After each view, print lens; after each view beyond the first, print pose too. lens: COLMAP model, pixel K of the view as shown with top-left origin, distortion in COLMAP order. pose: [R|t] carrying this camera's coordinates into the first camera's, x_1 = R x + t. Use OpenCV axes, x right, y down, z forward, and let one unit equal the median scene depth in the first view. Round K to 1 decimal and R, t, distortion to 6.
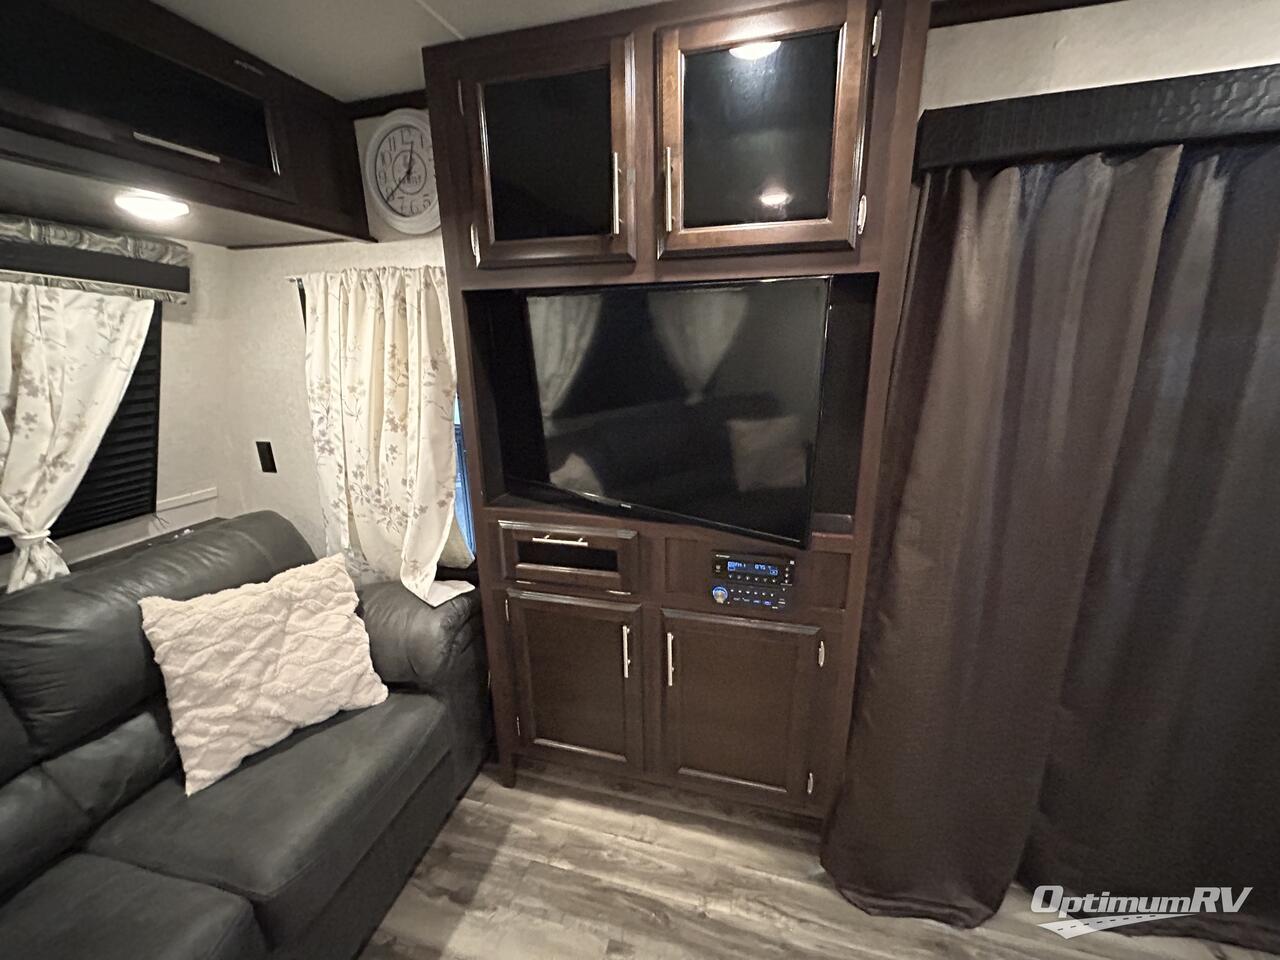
lens RADIAL K [[513.9, 0, 640.5], [0, 513.9, 476.7], [0, 0, 1]] dist [-0.003379, 0.000815]
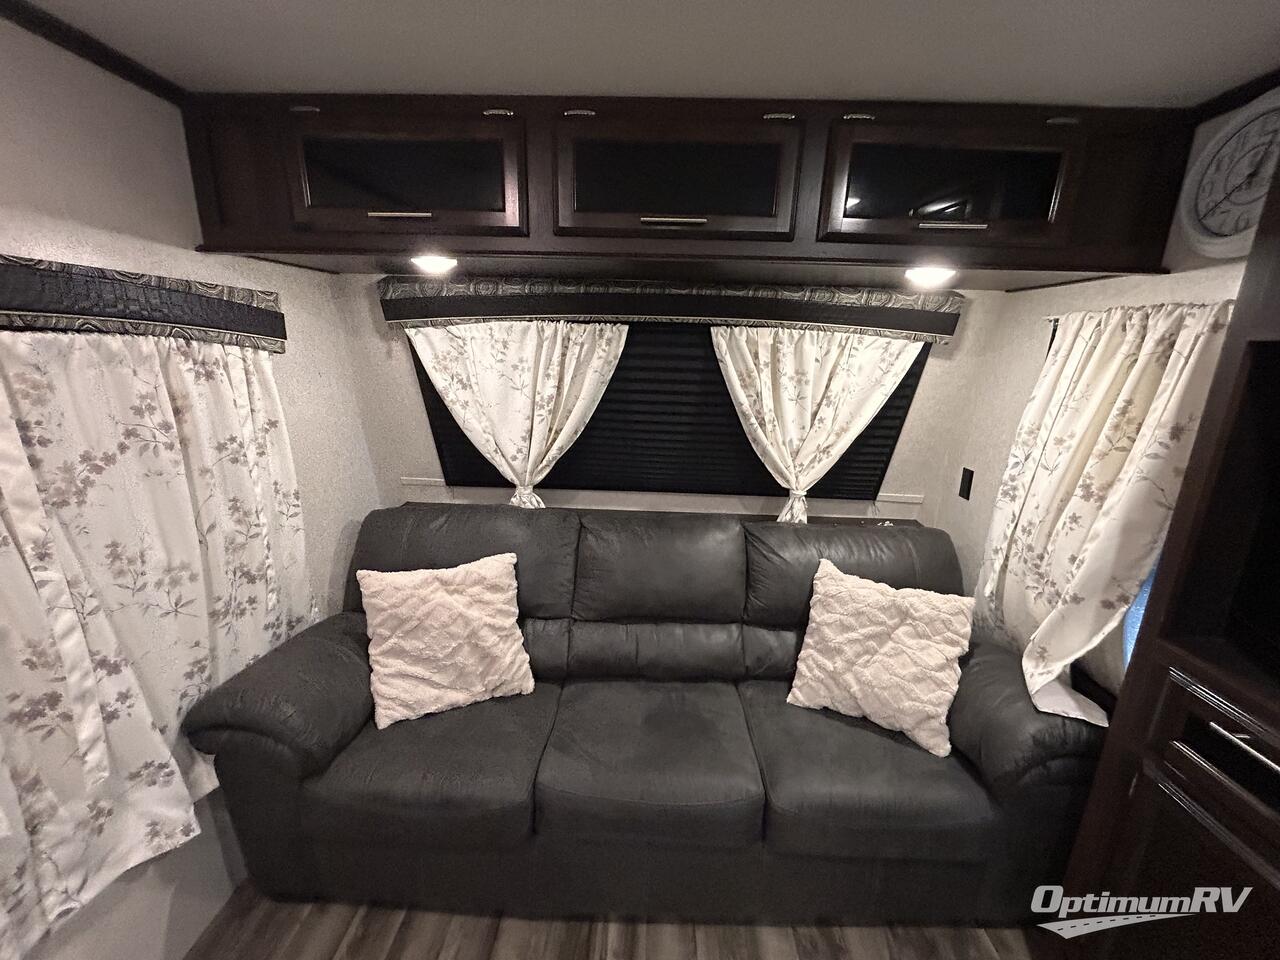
lens RADIAL K [[513.9, 0, 643.2], [0, 513.9, 478.1], [0, 0, 1]] dist [-0.003379, 0.000815]
pose [[0.240294, 0.263611, -0.934220, 0.124687], [-0.286756, 0.938744, 0.191130, -0.076352], [0.927378, 0.221966, 0.301167, 0.072228]]
